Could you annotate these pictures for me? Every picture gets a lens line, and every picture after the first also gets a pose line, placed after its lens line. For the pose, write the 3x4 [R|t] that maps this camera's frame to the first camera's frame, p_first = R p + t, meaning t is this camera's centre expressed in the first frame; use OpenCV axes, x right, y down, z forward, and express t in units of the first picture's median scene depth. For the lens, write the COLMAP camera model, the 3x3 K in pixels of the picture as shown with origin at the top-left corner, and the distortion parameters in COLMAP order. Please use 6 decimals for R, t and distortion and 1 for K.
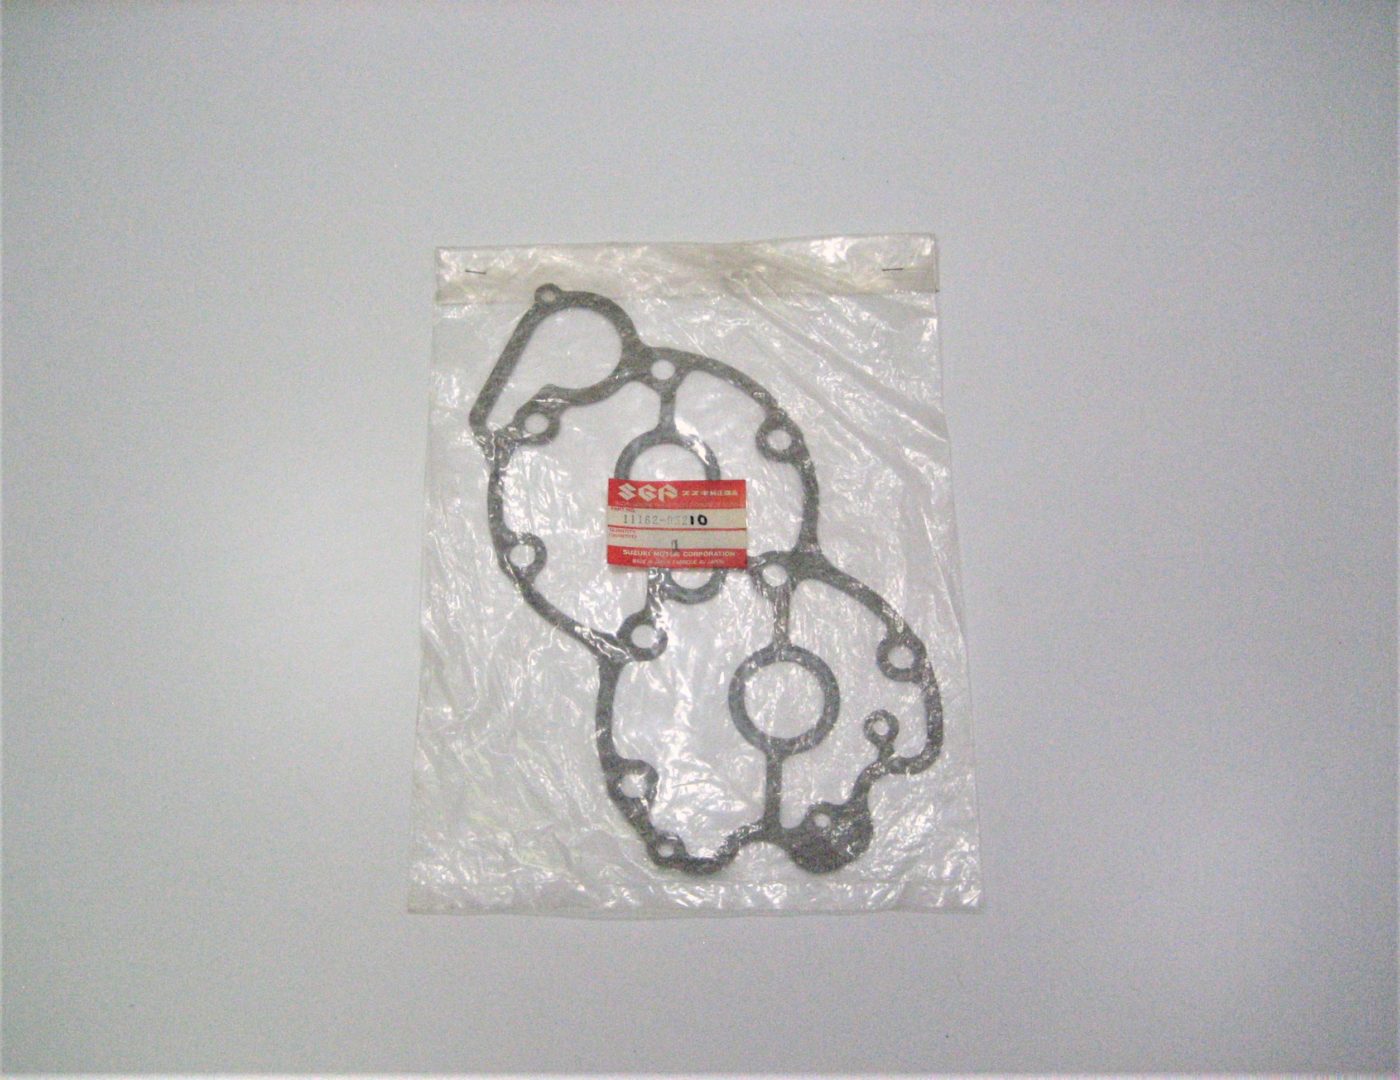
lens RADIAL K [[1443.5, 0, 704.2], [0, 1443.5, 540.0], [0, 0, 1]] dist [-0.026656, 0.000000]
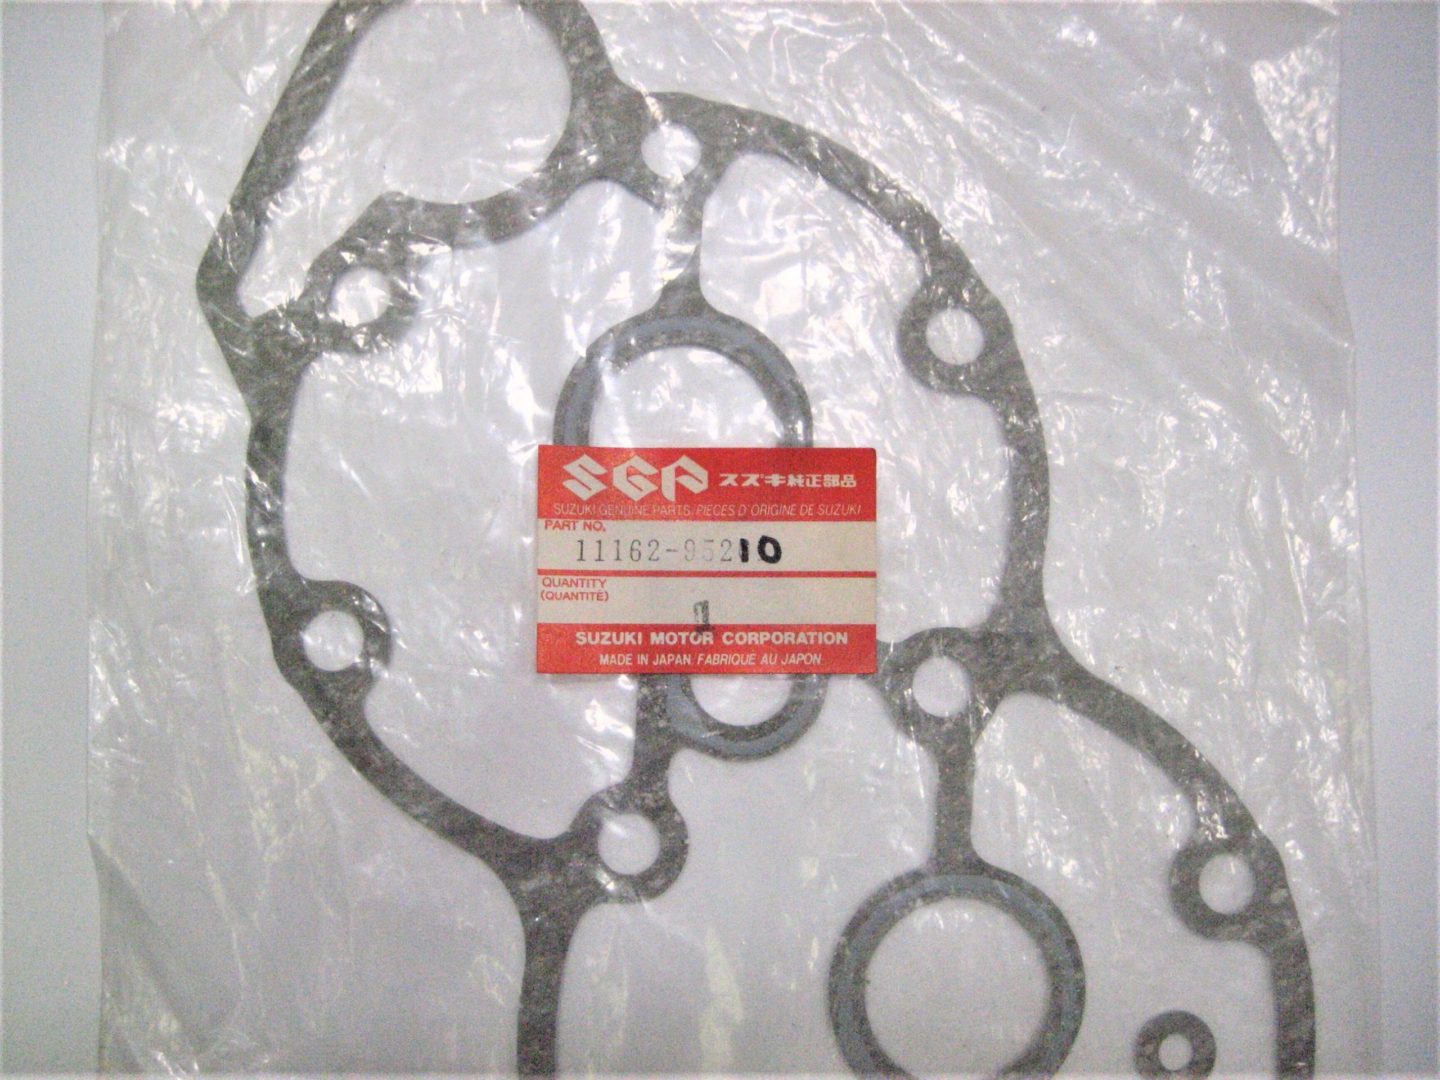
lens RADIAL K [[1660.1, 0, 711.3], [0, 1660.1, 541.4], [0, 0, 1]] dist [-0.130903, 0.000000]
pose [[0.999731, 0.007403, 0.021967, -0.027939], [-0.013052, 0.962911, 0.269502, -0.142543], [-0.019157, -0.269716, 0.962749, 0.546949]]
